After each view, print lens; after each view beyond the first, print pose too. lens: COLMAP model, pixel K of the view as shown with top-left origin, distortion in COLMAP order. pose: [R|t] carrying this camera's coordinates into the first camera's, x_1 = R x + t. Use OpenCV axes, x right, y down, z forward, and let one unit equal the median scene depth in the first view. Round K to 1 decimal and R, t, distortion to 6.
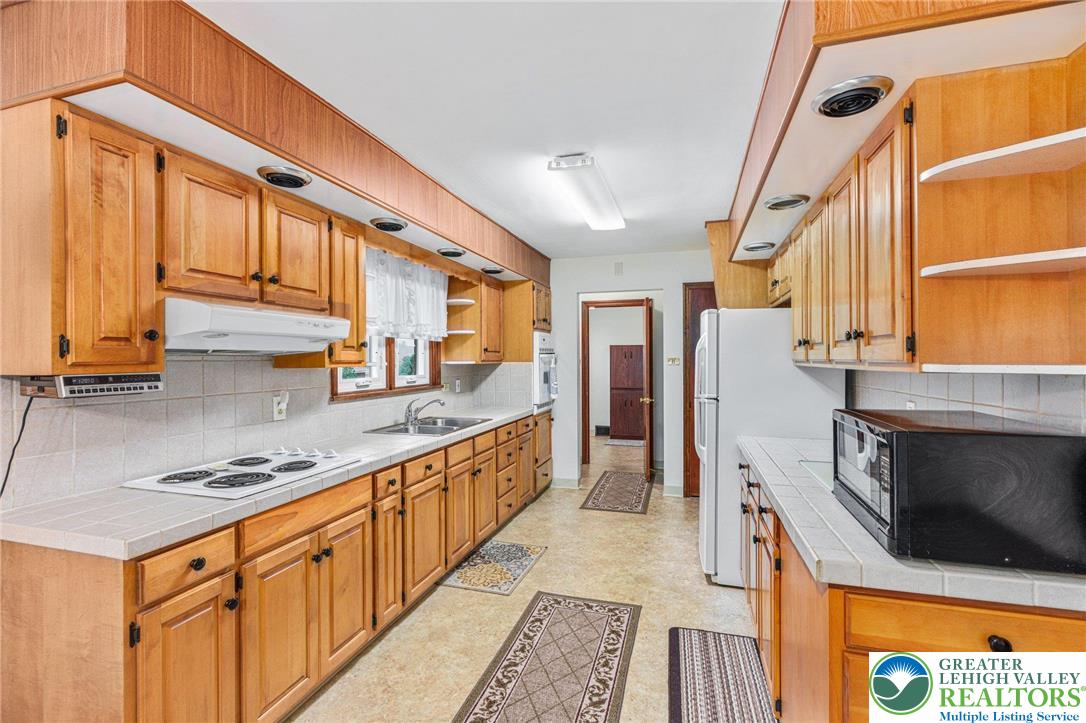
lens RADIAL K [[491.0, 0, 541.4], [0, 491.0, 358.4], [0, 0, 1]] dist [-0.002010, -0.000062]
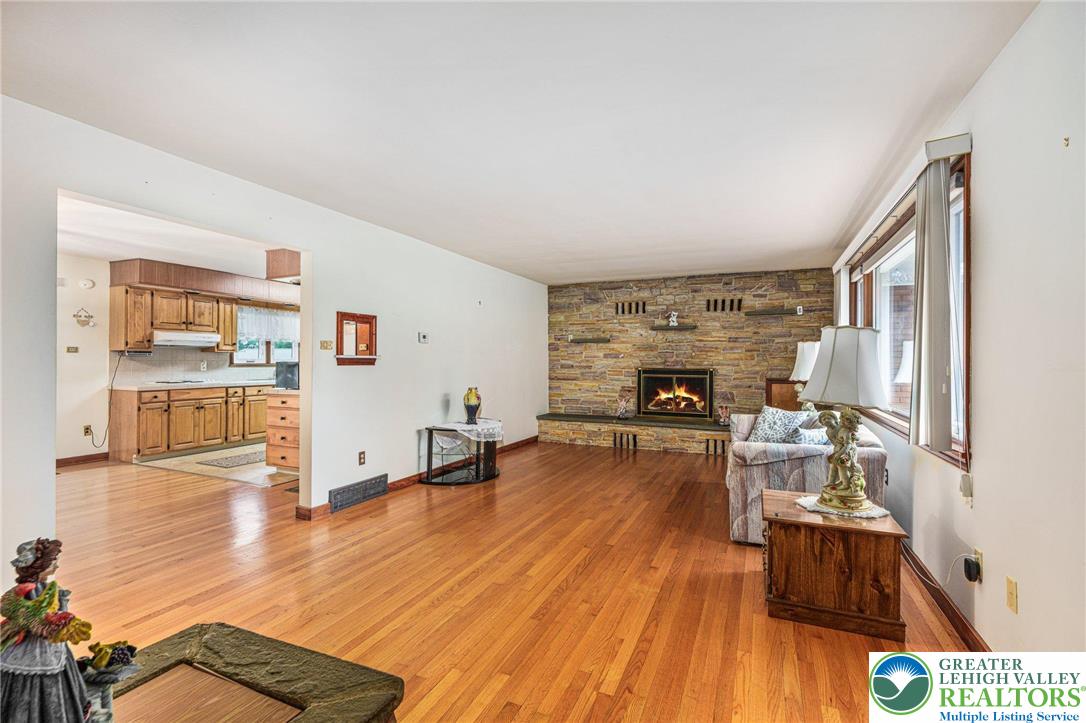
lens RADIAL K [[491.0, 0, 541.4], [0, 491.0, 358.4], [0, 0, 1]] dist [-0.002010, -0.000062]
pose [[0.991889, 0.008852, -0.126802, 1.692070], [-0.009091, 0.999958, -0.001310, 0.041406], [0.126785, 0.002452, 0.991927, -1.491405]]
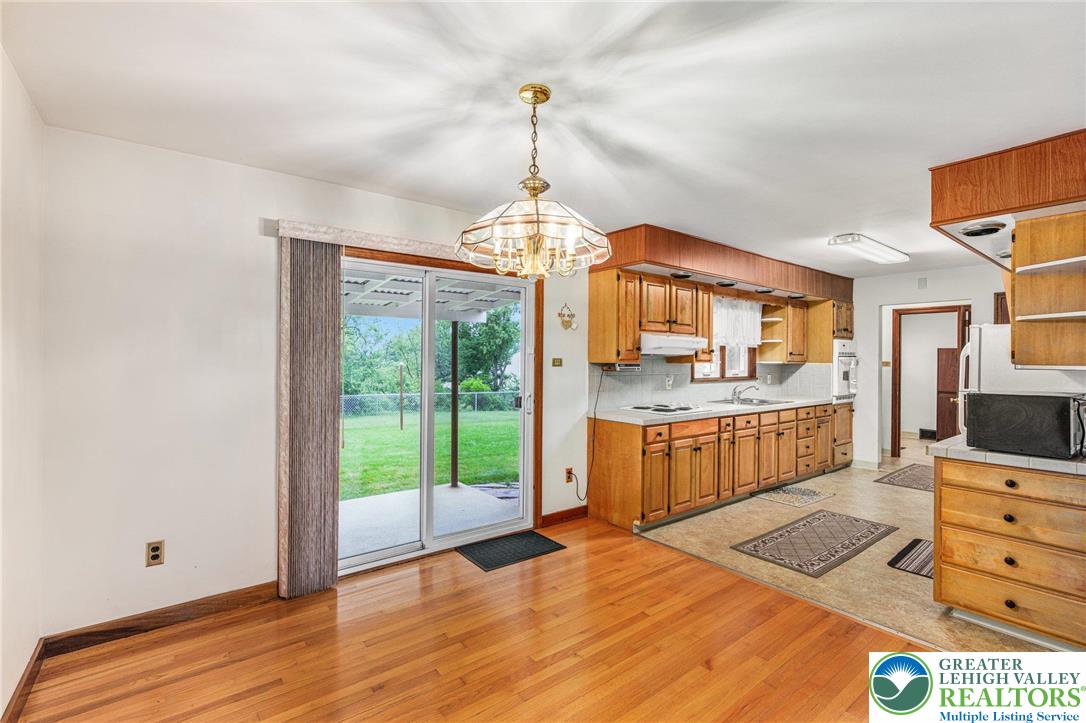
lens RADIAL K [[491.0, 0, 541.4], [0, 491.0, 358.4], [0, 0, 1]] dist [-0.002010, -0.000062]
pose [[0.818756, 0.012079, -0.574014, 0.173918], [-0.012403, 0.999917, 0.003350, 0.001046], [0.574007, 0.004377, 0.818839, -0.891162]]
